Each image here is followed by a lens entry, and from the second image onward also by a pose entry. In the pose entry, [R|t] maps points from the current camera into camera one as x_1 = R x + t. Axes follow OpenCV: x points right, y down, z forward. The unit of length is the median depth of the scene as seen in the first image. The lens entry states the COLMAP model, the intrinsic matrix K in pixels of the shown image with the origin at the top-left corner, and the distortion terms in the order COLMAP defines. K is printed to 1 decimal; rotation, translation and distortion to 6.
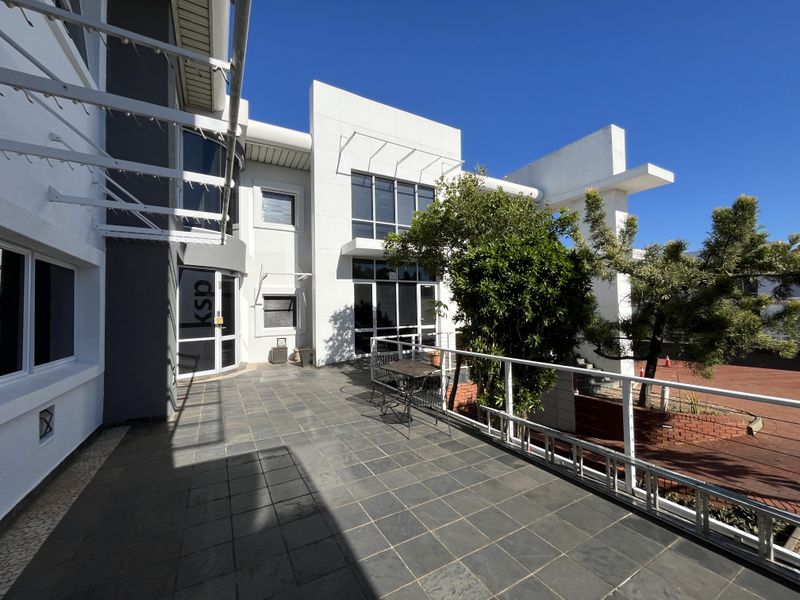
lens RADIAL K [[324.9, 0, 399.5], [0, 324.9, 302.8], [0, 0, 1]] dist [0.002286, -0.003141]
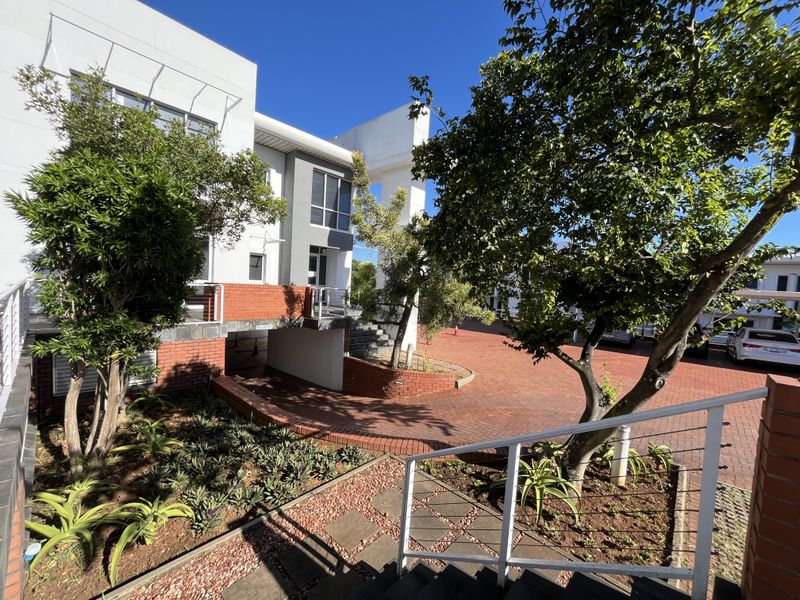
lens RADIAL K [[324.9, 0, 399.5], [0, 324.9, 302.8], [0, 0, 1]] dist [0.002286, -0.003141]
pose [[0.947311, 0.056720, 0.315253, 0.370420], [-0.084243, 0.993666, 0.074364, 0.019111], [-0.309038, -0.097004, 0.946090, -0.026759]]
